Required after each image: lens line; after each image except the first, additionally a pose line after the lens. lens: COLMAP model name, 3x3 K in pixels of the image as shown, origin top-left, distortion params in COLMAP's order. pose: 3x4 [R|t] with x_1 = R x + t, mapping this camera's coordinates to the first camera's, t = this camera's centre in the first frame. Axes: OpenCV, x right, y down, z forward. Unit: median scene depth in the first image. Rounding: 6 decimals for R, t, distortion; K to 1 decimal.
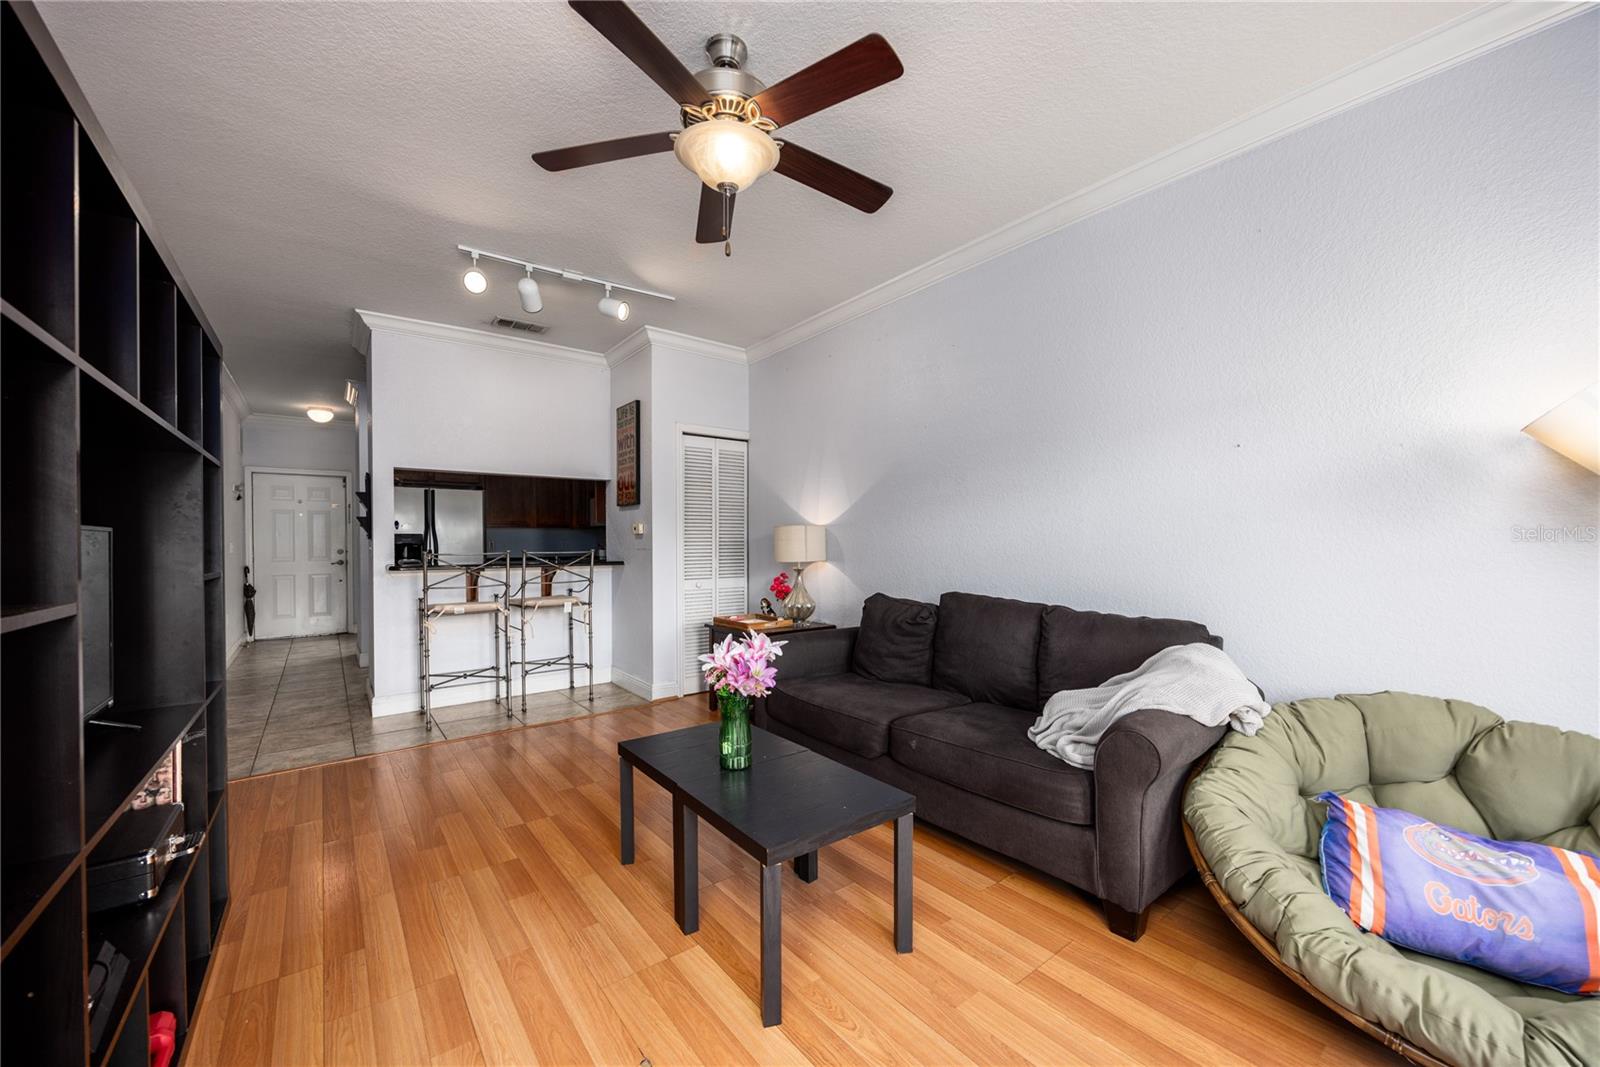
lens RADIAL K [[616.5, 0, 797.3], [0, 616.5, 543.1], [0, 0, 1]] dist [-0.002324, -0.000189]
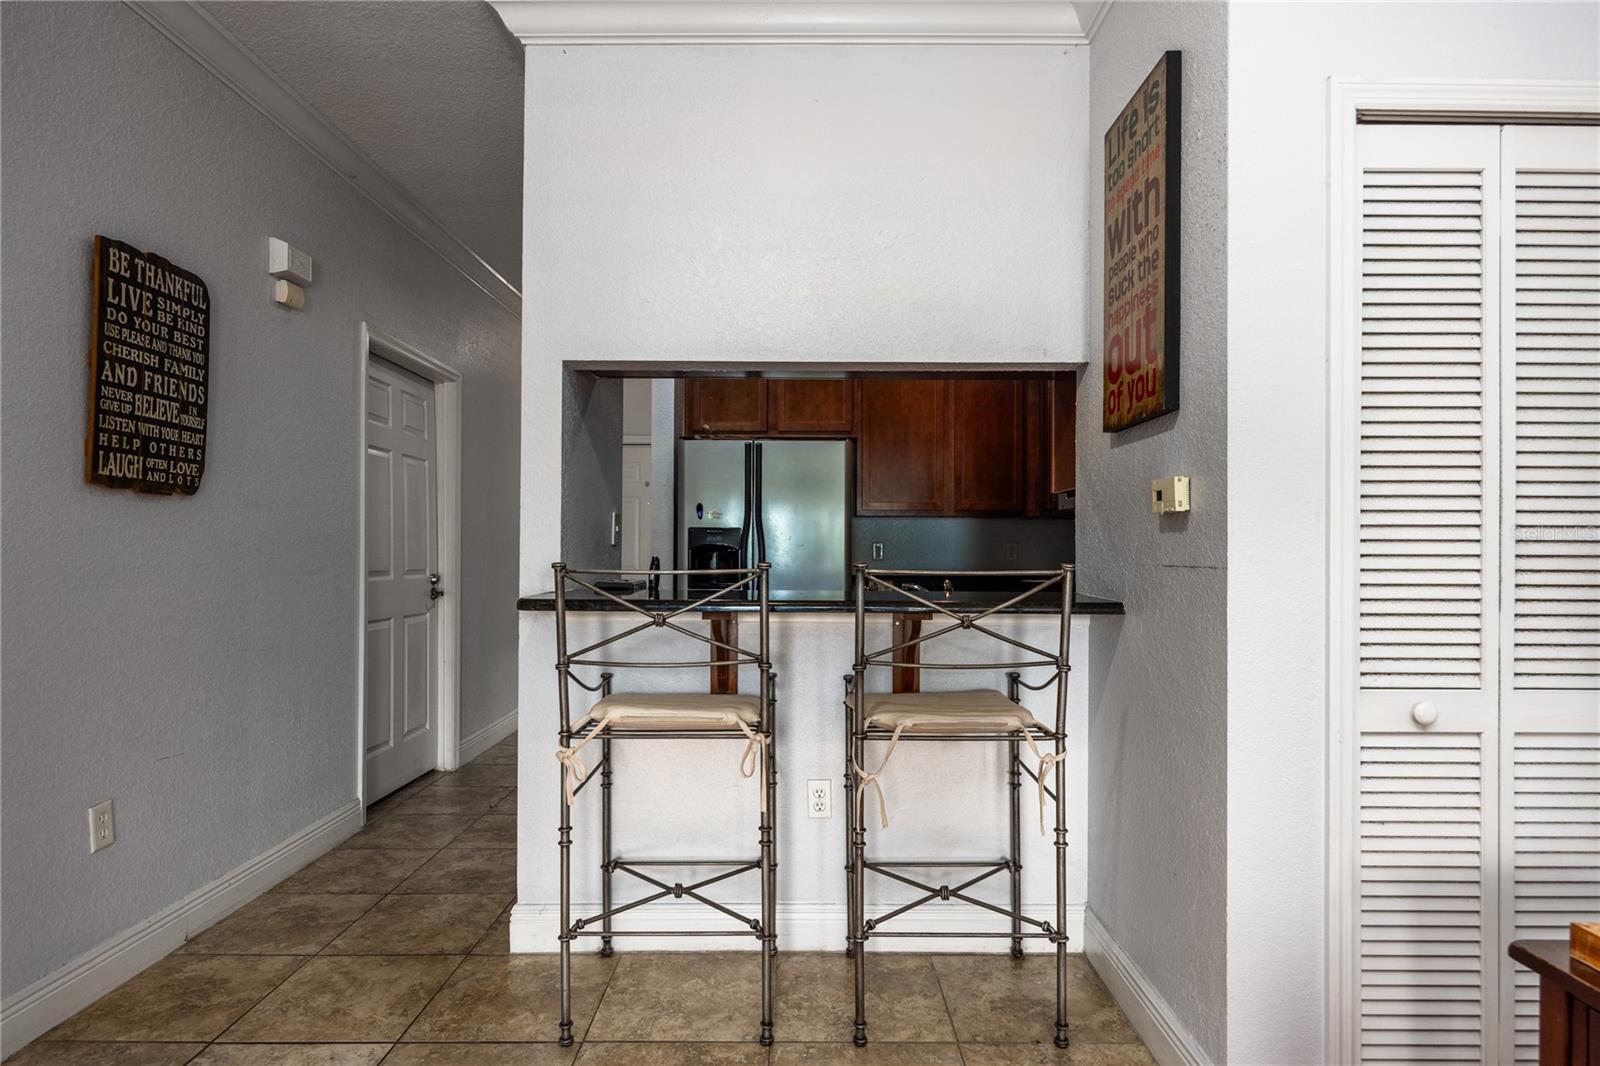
lens RADIAL K [[878.9, 0, 800.9], [0, 878.9, 543.4], [0, 0, 1]] dist [-0.000772, -0.000477]
pose [[0.793061, 0.003278, -0.609133, -0.139843], [-0.008919, 0.999941, -0.006232, 0.003064], [0.609077, 0.010375, 0.793043, 0.547360]]
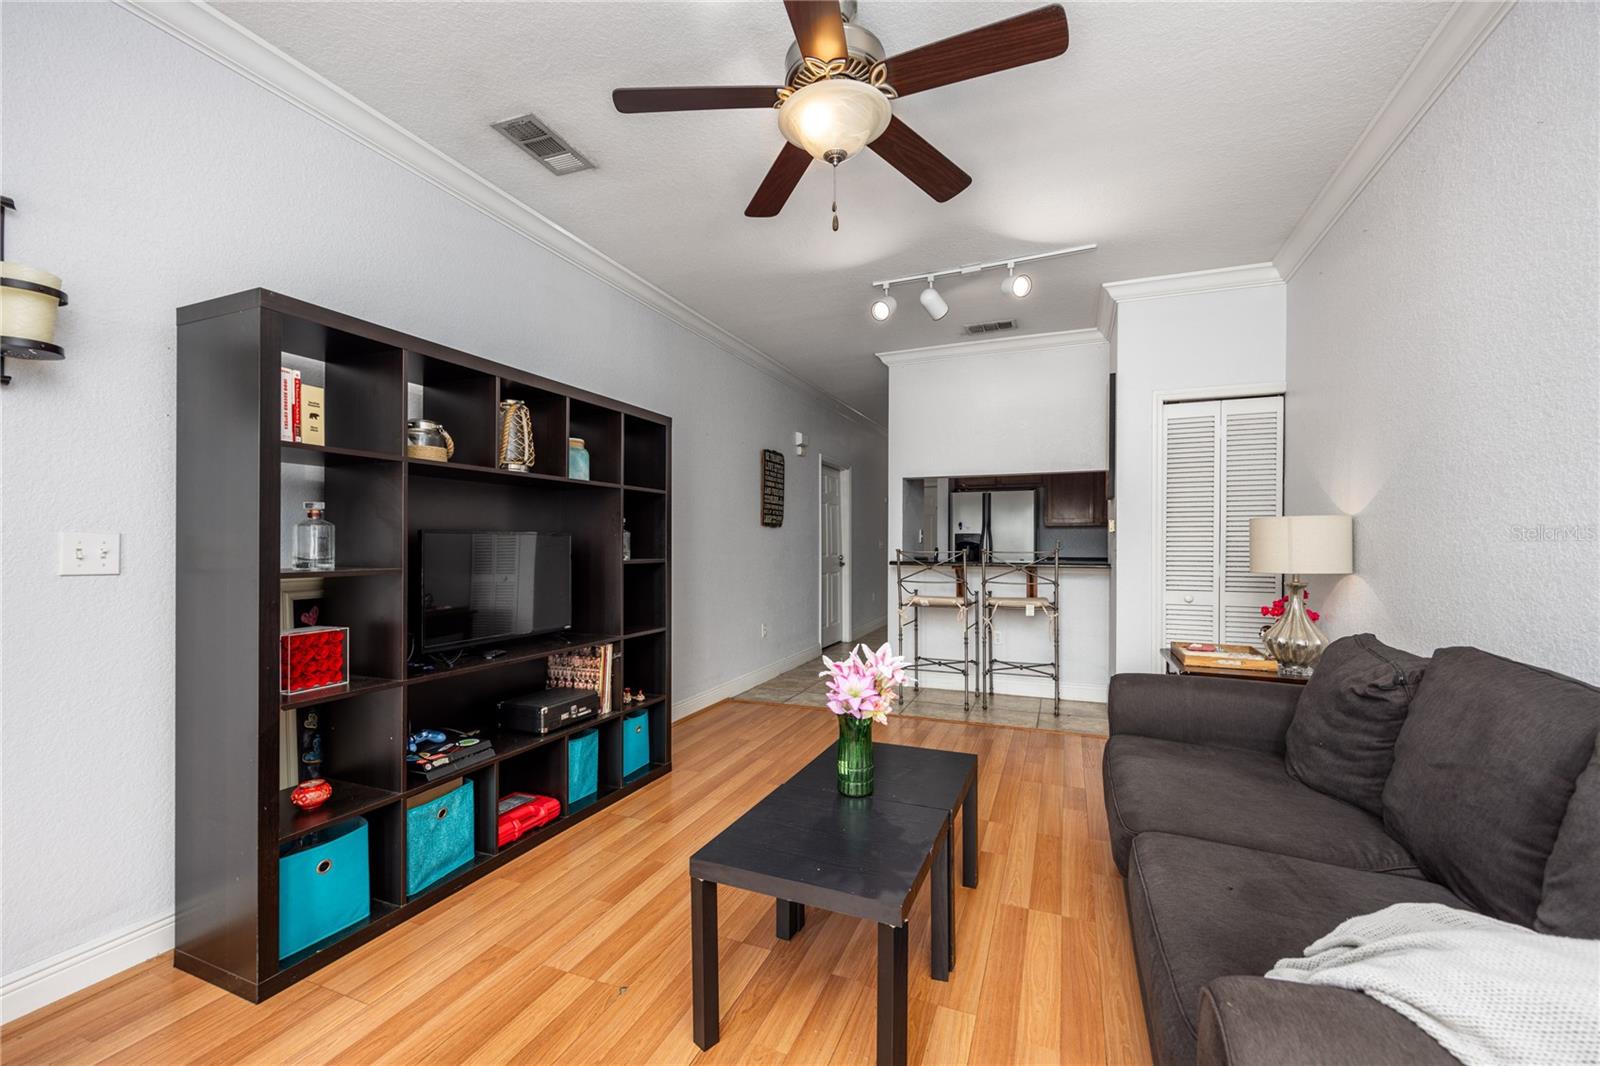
lens RADIAL K [[635.9, 0, 802.0], [0, 635.9, 539.0], [0, 0, 1]] dist [0.001454, 0.000166]
pose [[0.503160, -0.000465, -0.864193, 0.268526], [-0.004633, 0.999984, -0.003236, -0.000833], [0.864181, 0.005632, 0.503150, 0.189959]]
